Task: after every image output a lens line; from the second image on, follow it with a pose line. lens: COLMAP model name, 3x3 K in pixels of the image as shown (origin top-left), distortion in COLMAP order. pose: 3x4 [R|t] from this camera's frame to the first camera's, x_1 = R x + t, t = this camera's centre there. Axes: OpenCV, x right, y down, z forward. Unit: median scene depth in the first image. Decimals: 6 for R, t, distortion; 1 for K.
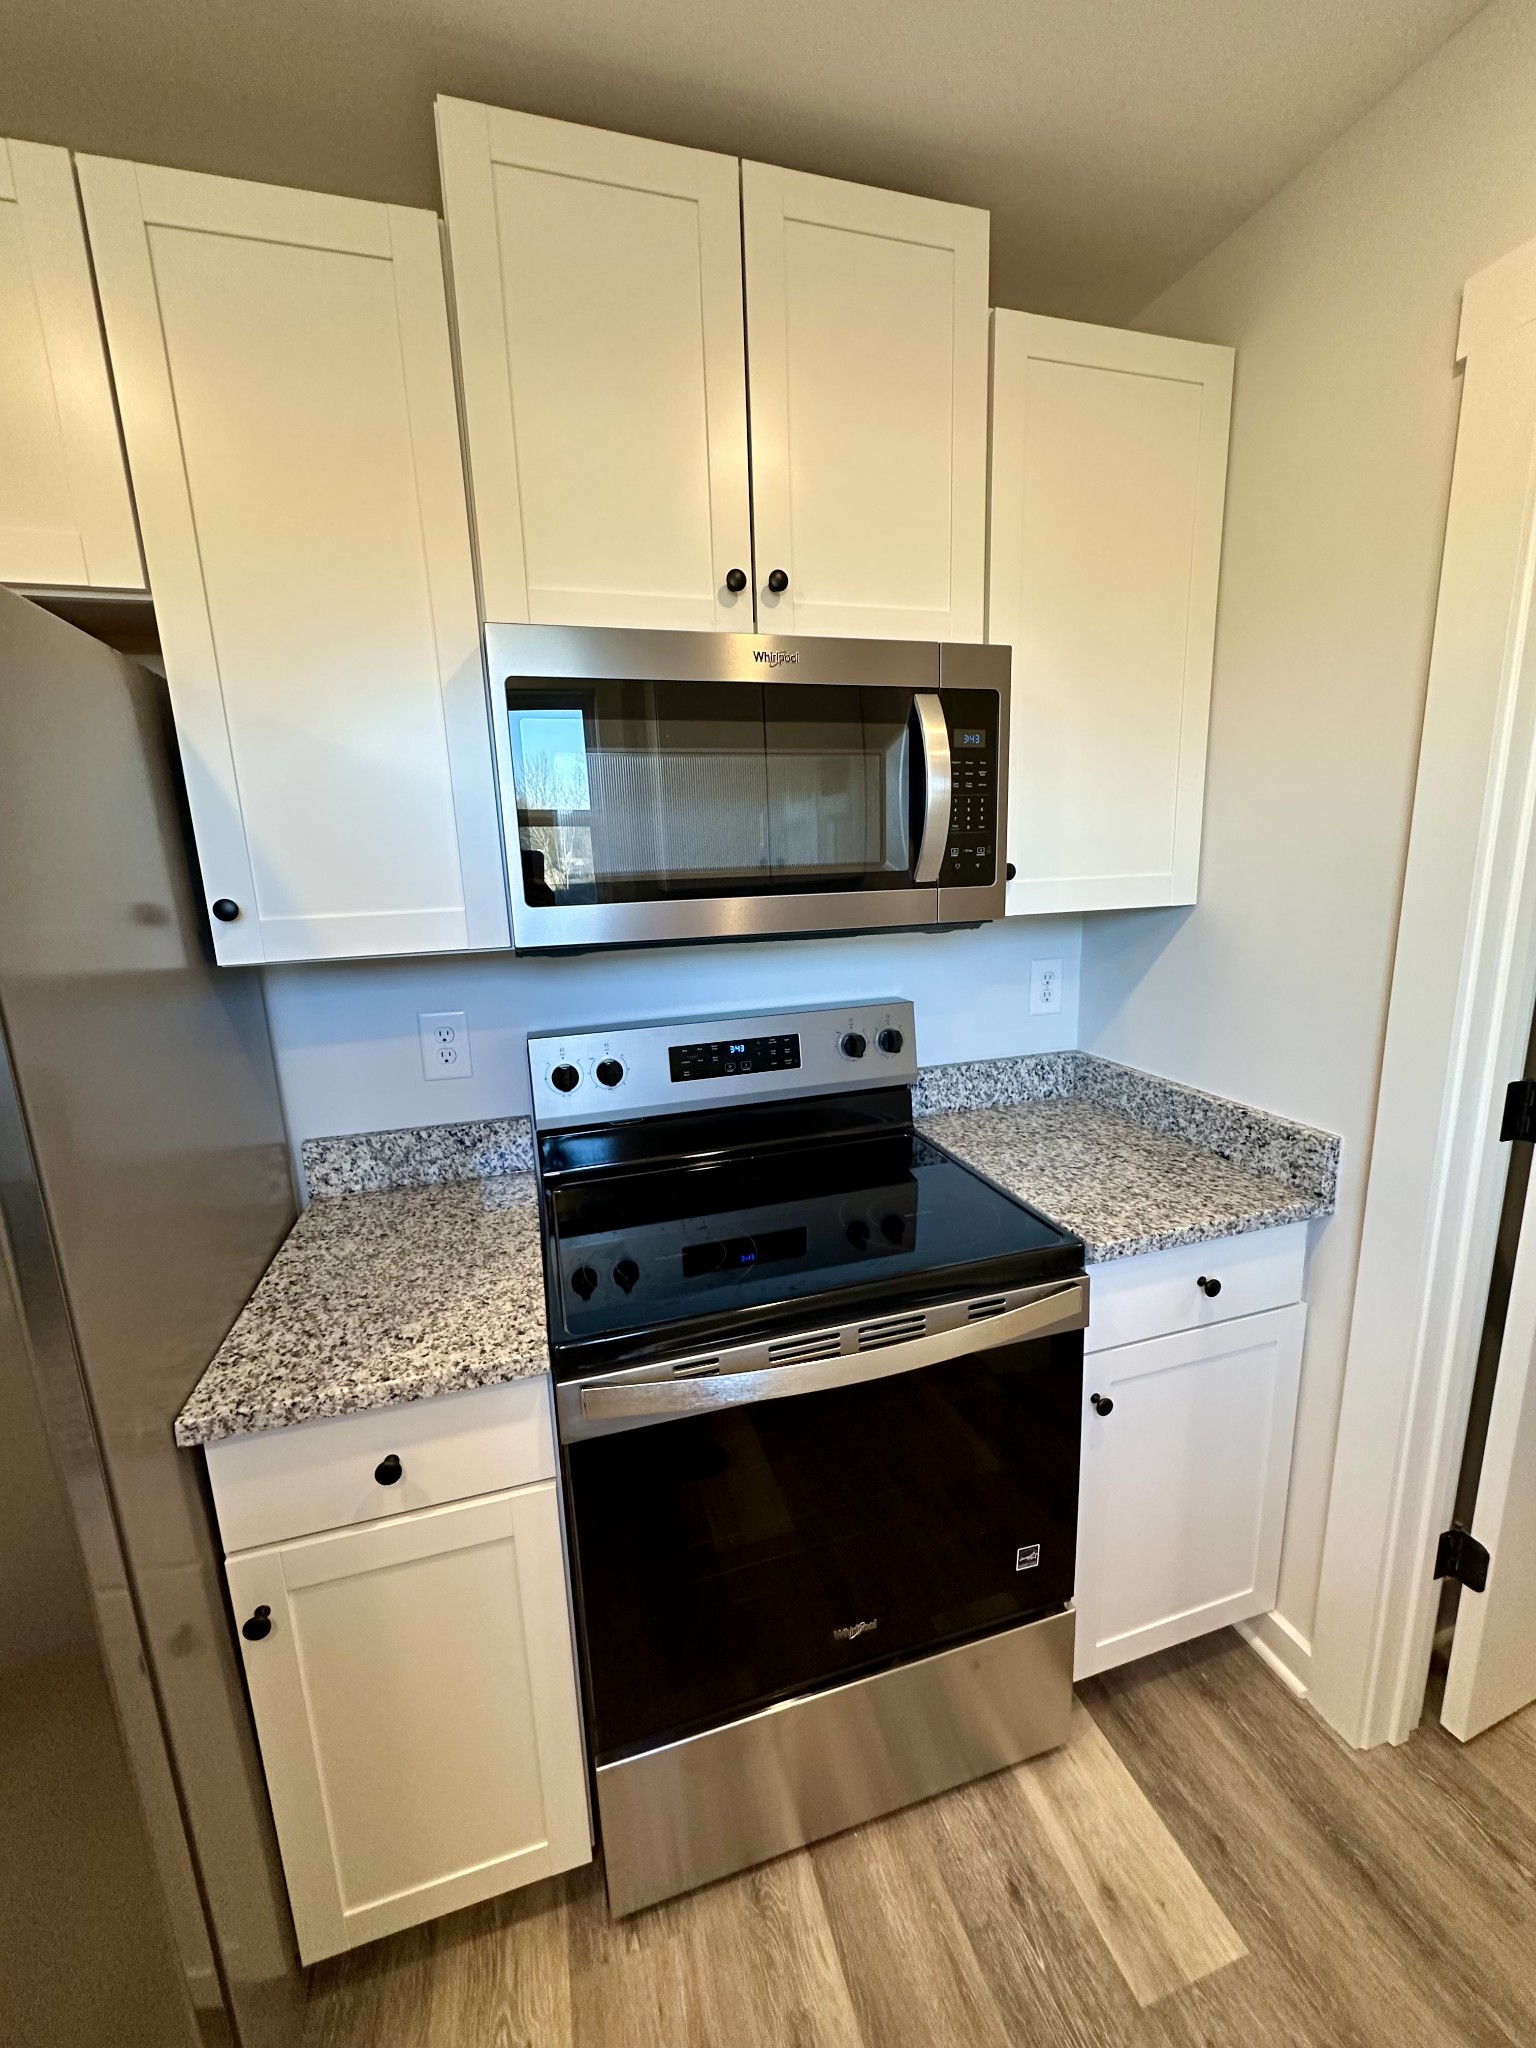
lens RADIAL K [[811.6, 0, 762.6], [0, 811.6, 1023.2], [0, 0, 1]] dist [-0.002929, 0.000780]
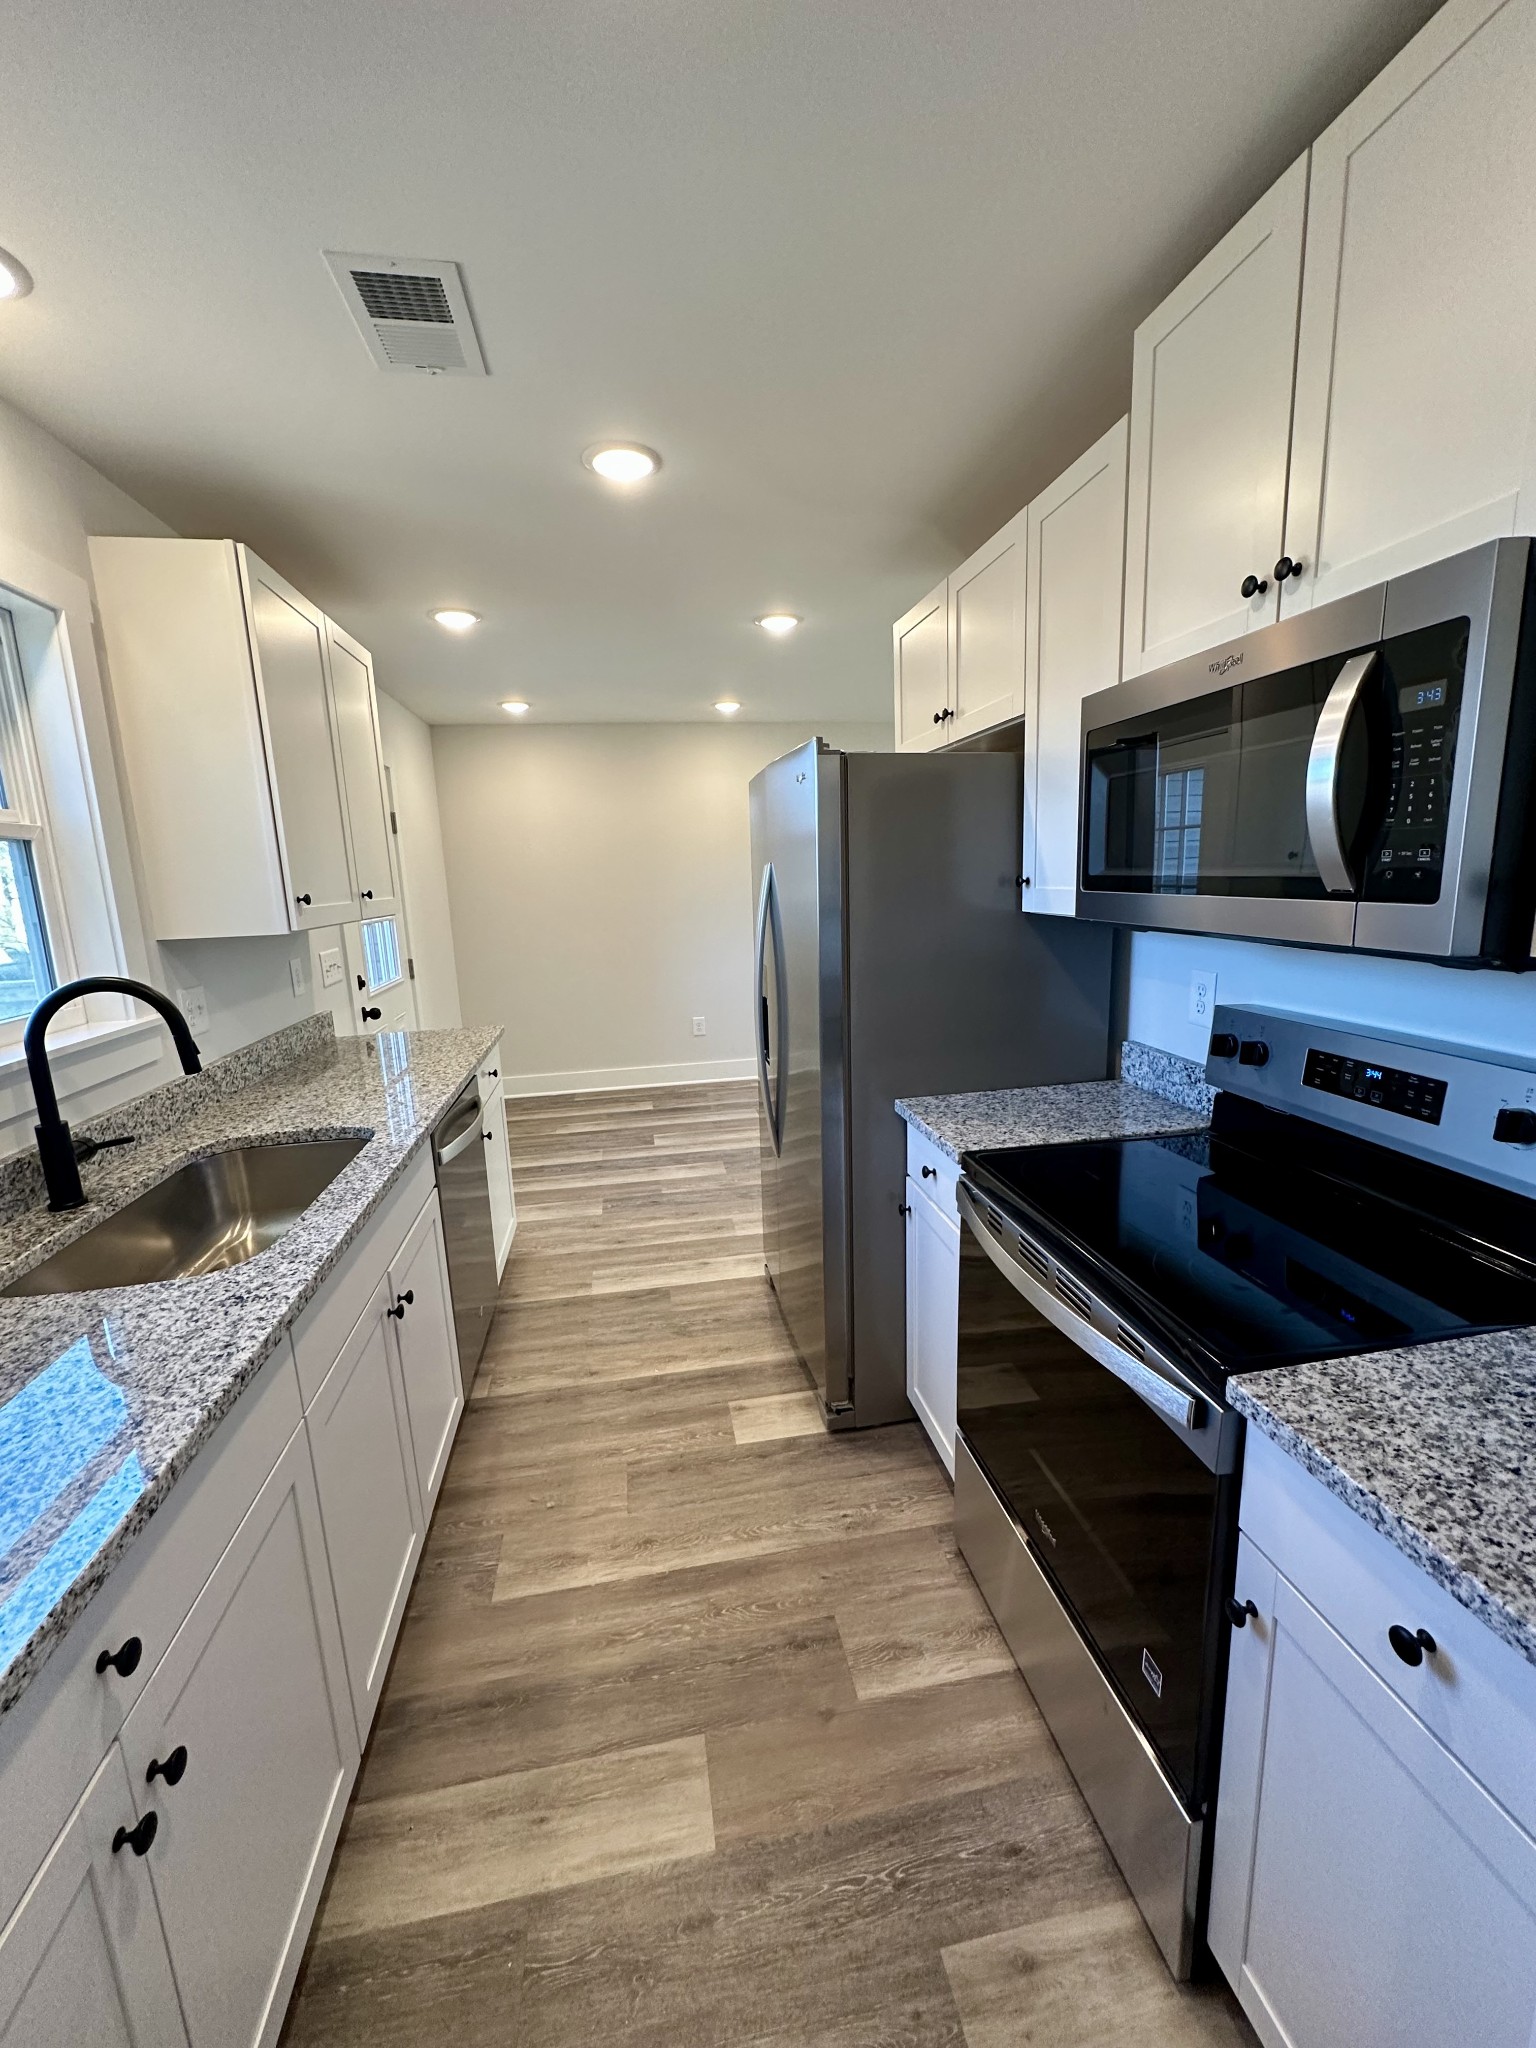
lens RADIAL K [[811.6, 0, 769.9], [0, 811.6, 1020.9], [0, 0, 1]] dist [-0.002929, 0.000780]
pose [[-0.111580, 0.221221, -0.968820, 1.056277], [-0.159810, 0.958224, 0.237207, -0.152397], [0.980821, 0.181295, -0.071566, 0.529939]]
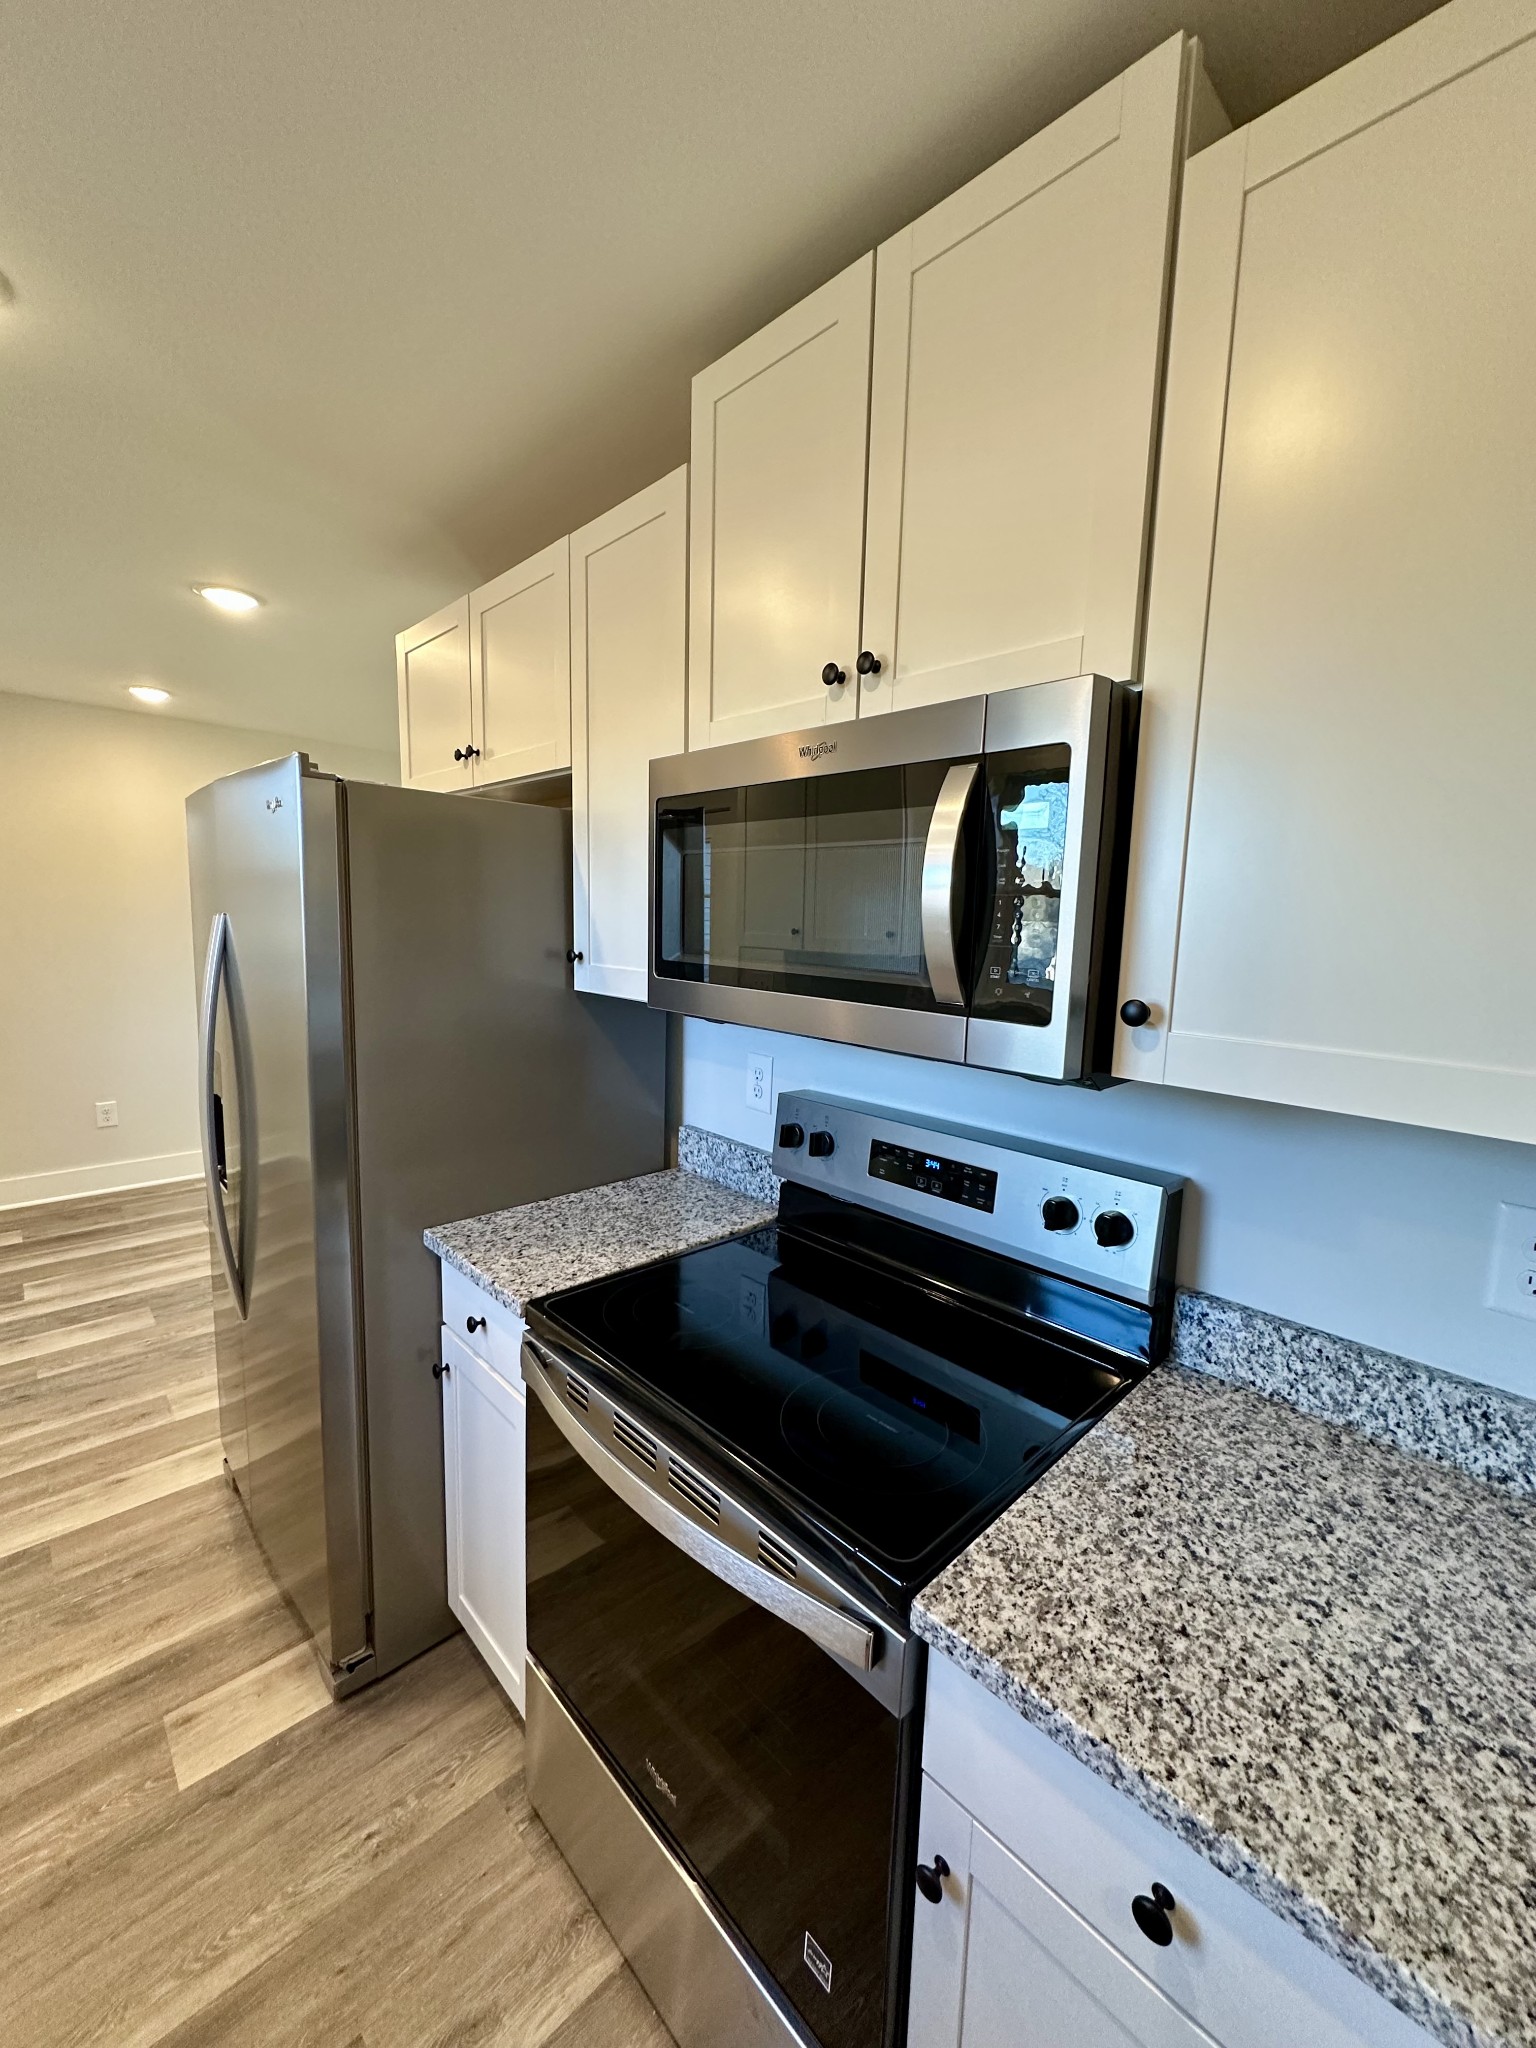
lens RADIAL K [[811.6, 0, 770.0], [0, 811.6, 1022.6], [0, 0, 1]] dist [-0.002929, 0.000780]
pose [[0.459695, 0.164513, -0.872706, 0.784062], [-0.220866, 0.972995, 0.067077, -0.172409], [0.860174, 0.161916, 0.483616, 0.489529]]
